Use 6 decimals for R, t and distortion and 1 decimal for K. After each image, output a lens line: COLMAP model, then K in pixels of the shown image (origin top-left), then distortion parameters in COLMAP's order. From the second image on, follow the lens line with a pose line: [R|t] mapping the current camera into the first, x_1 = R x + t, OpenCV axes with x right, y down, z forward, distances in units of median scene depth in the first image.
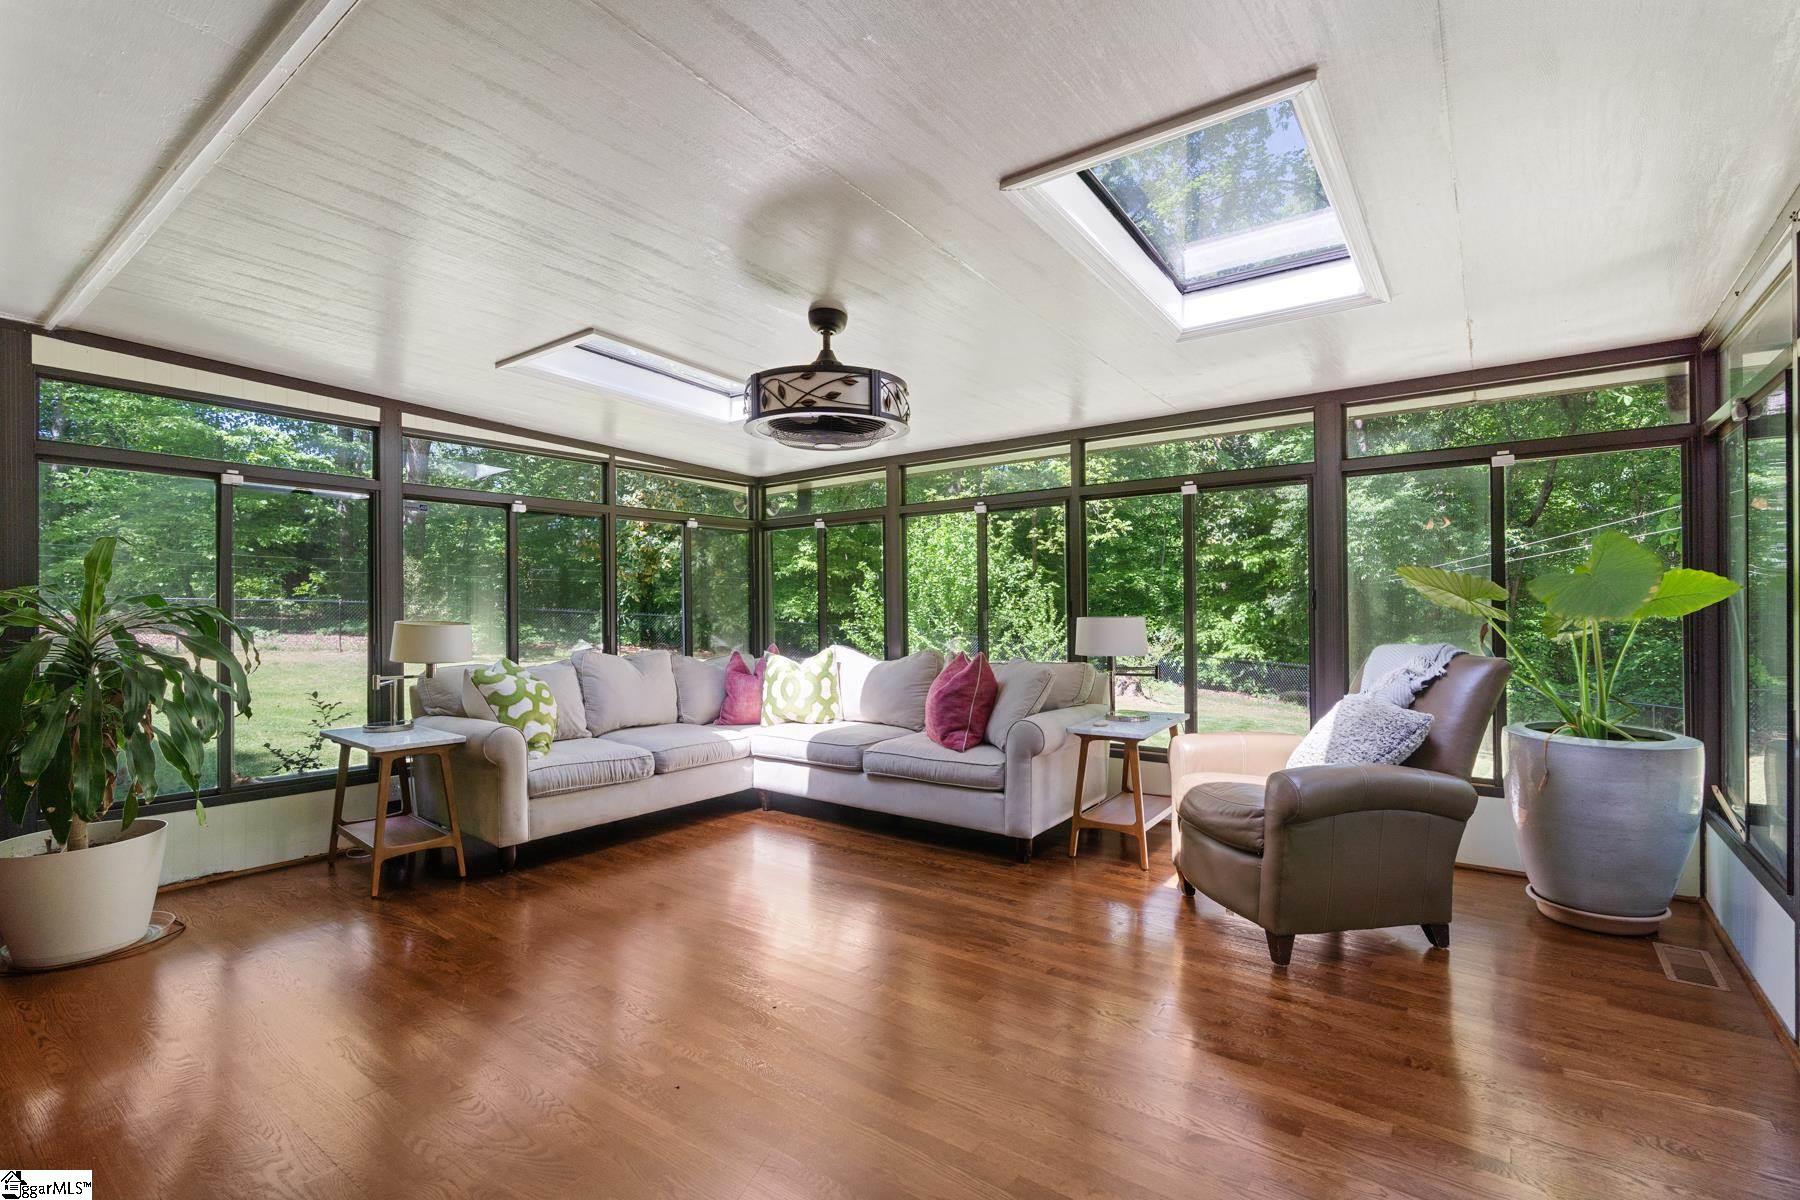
lens RADIAL K [[823.3, 0, 893.1], [0, 823.3, 610.8], [0, 0, 1]] dist [-0.007541, 0.002388]
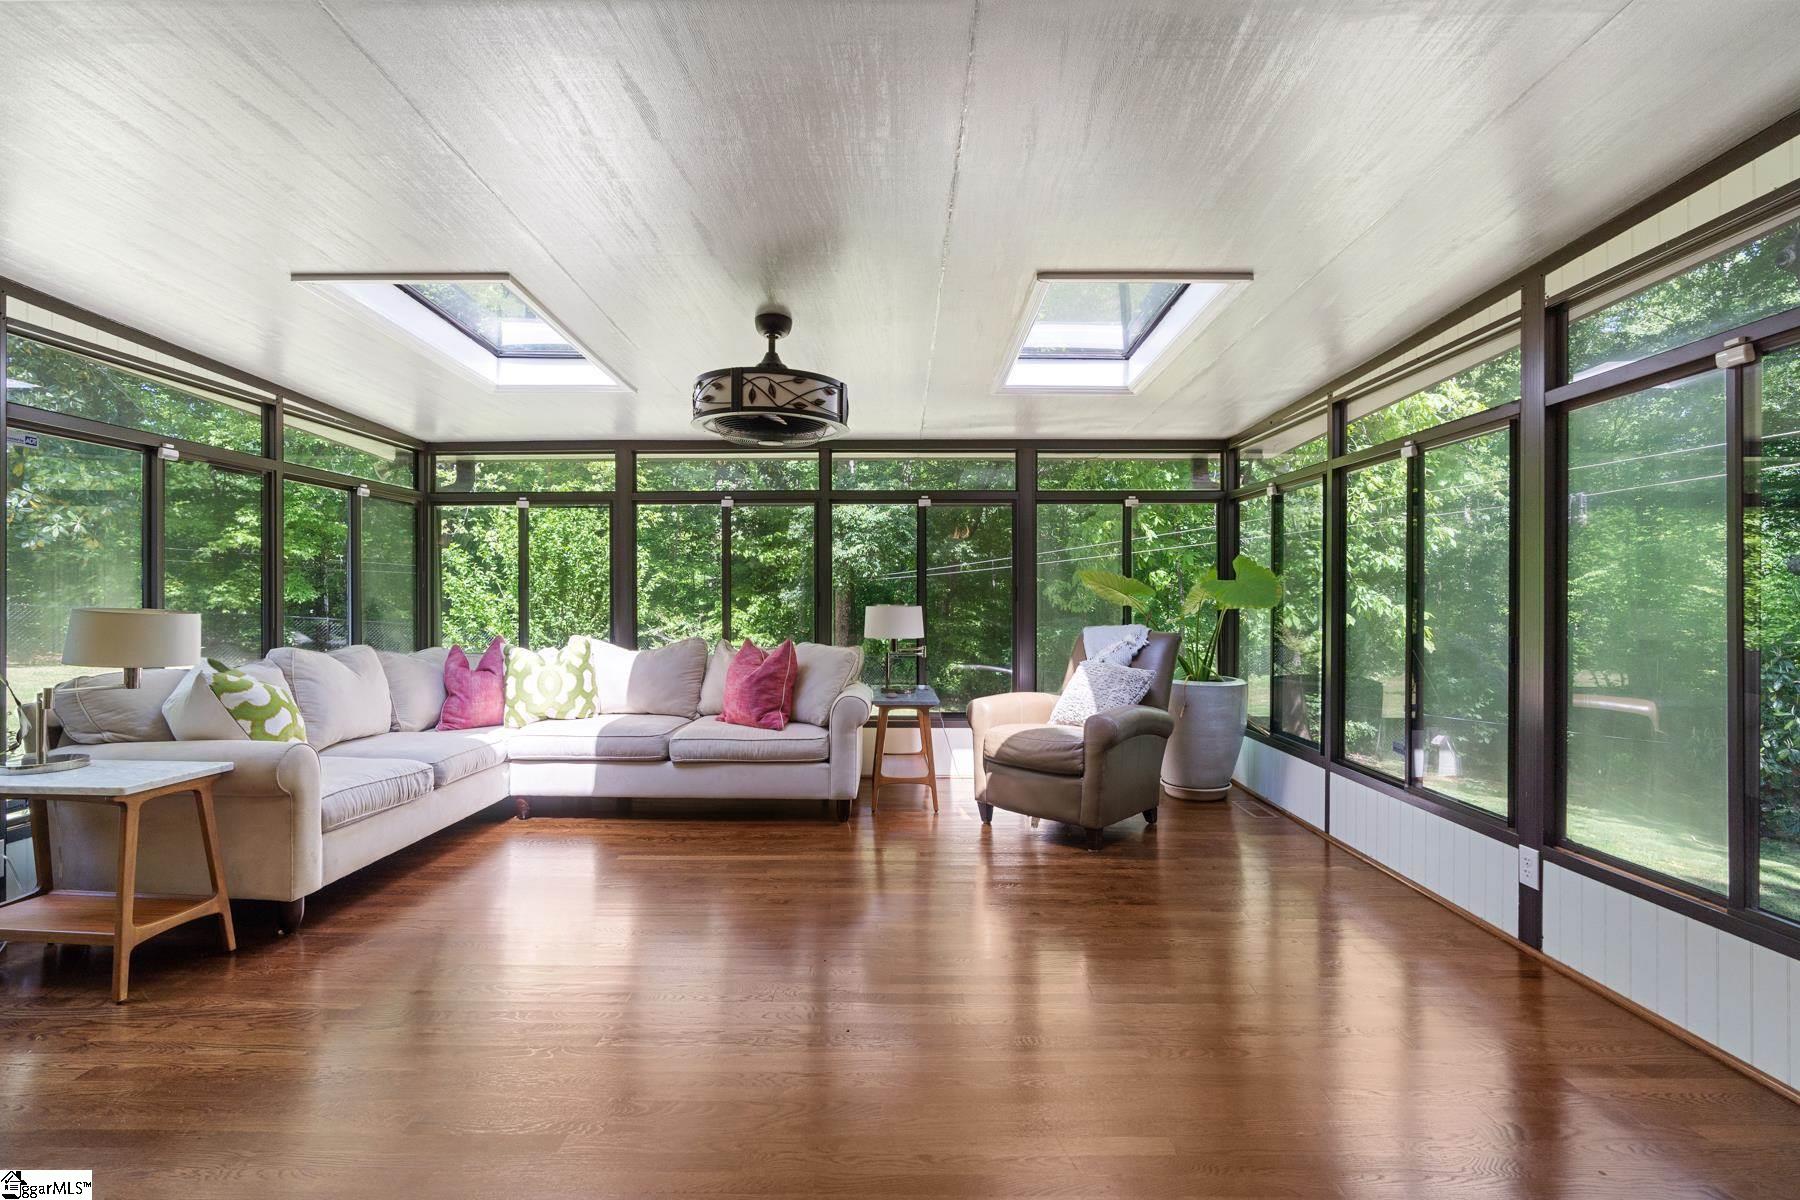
lens RADIAL K [[823.3, 0, 897.8], [0, 823.3, 600.8], [0, 0, 1]] dist [-0.007541, 0.002388]
pose [[0.805106, 0.007518, 0.593084, -0.420796], [-0.006569, 0.999971, -0.003759, 0.004285], [-0.593095, -0.000870, 0.805132, 0.036154]]
